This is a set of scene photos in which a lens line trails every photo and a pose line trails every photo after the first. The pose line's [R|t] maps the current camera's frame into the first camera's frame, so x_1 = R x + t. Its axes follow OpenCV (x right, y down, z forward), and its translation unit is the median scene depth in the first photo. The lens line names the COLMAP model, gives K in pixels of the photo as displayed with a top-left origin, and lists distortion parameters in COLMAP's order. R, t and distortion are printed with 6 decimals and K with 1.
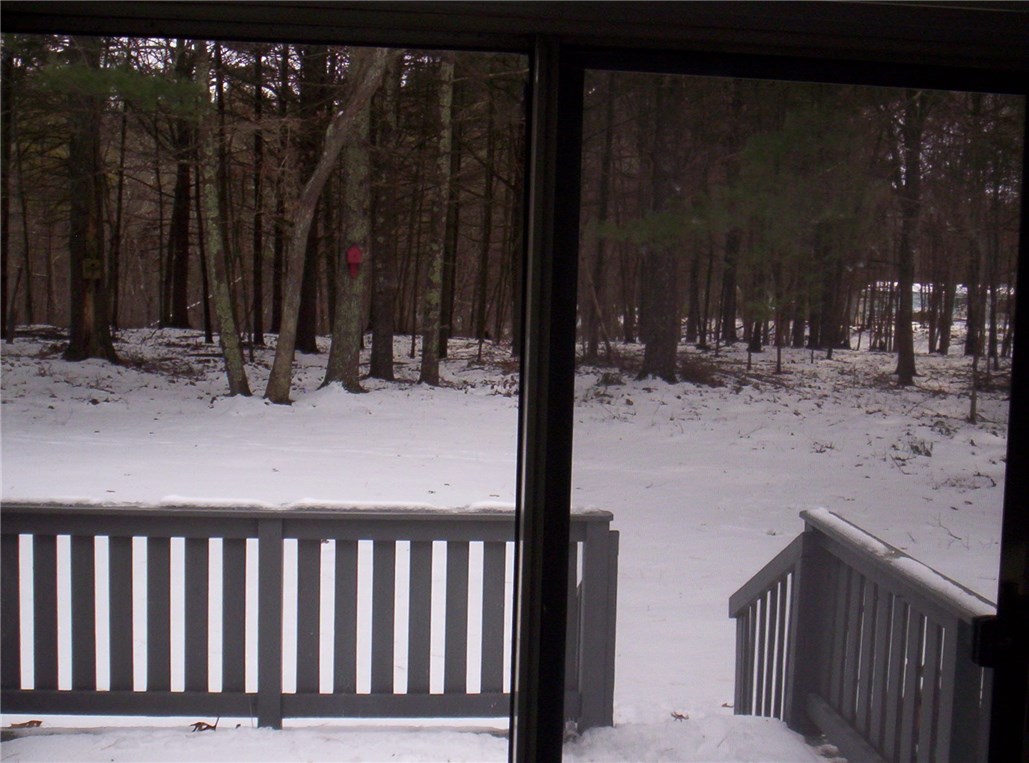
lens RADIAL K [[1350.6, 0, 514.5], [0, 1350.6, 381.5], [0, 0, 1]] dist [-0.016007, -0.330626]
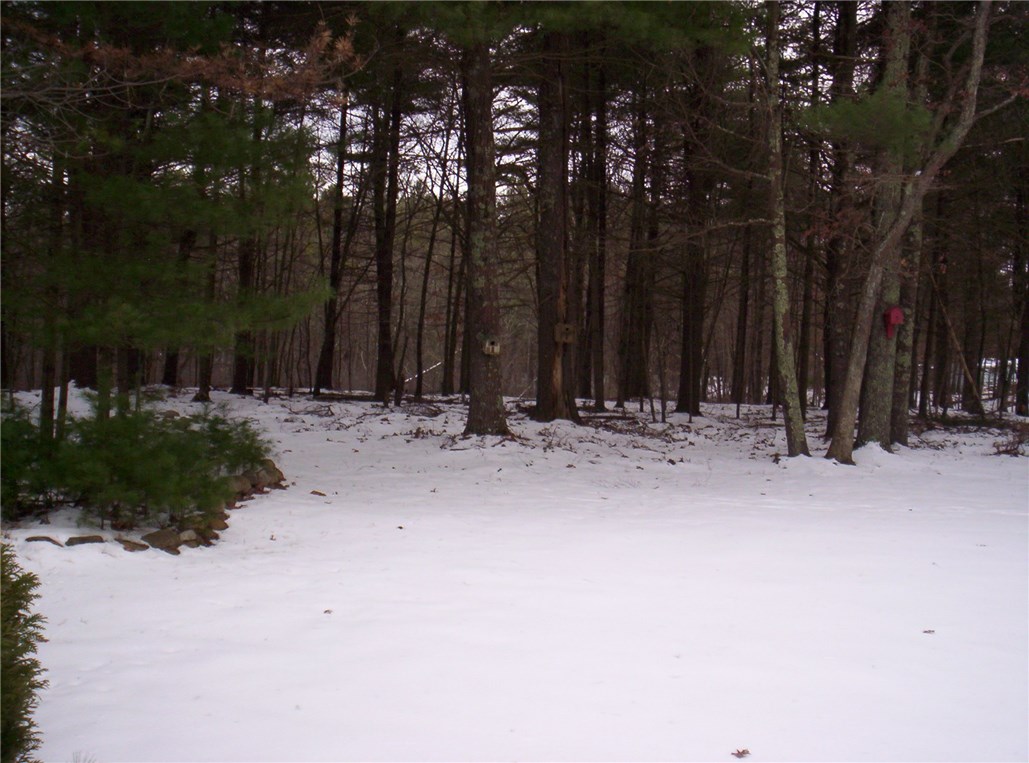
lens RADIAL K [[1135.5, 0, 514.5], [0, 1135.5, 381.5], [0, 0, 1]] dist [-0.101837, 0.005690]
pose [[0.997084, -0.000179, -0.076316, -0.283365], [-0.004038, 0.998472, -0.055106, 0.001933], [0.076209, 0.055253, 0.995560, 0.124860]]
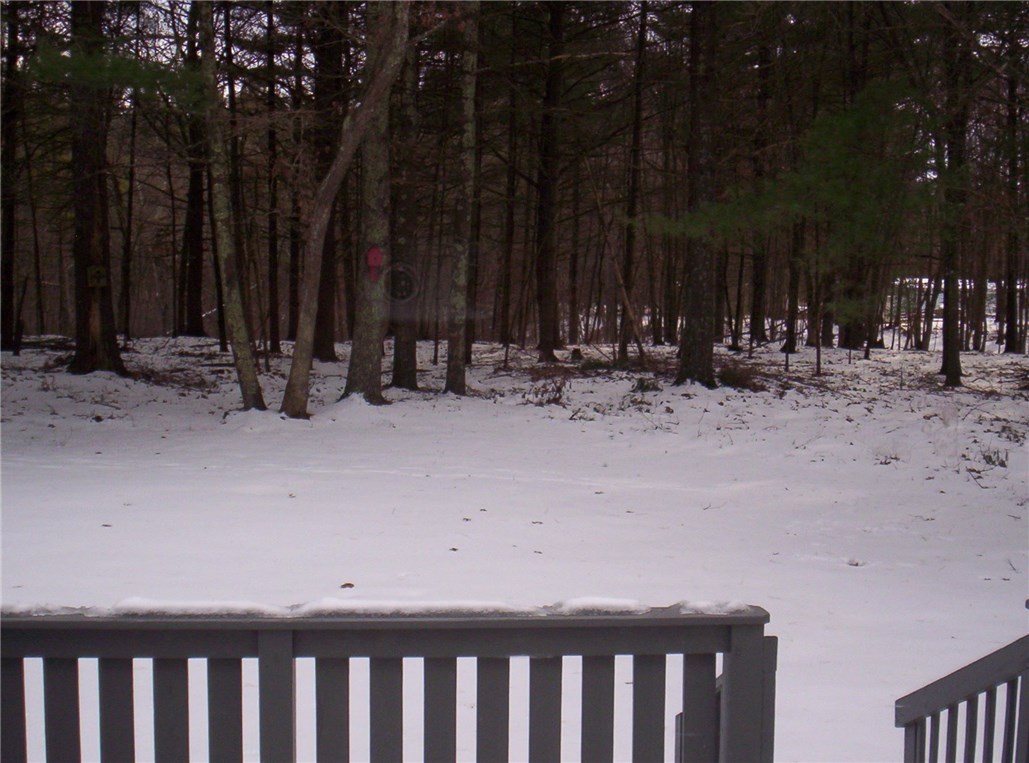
lens RADIAL K [[1350.6, 0, 514.5], [0, 1350.6, 381.5], [0, 0, 1]] dist [-0.016007, -0.330626]
pose [[0.999809, -0.013977, -0.013686, -0.008684], [0.013955, 0.999901, -0.001729, -0.003991], [0.013709, 0.001538, 0.999905, 0.057004]]
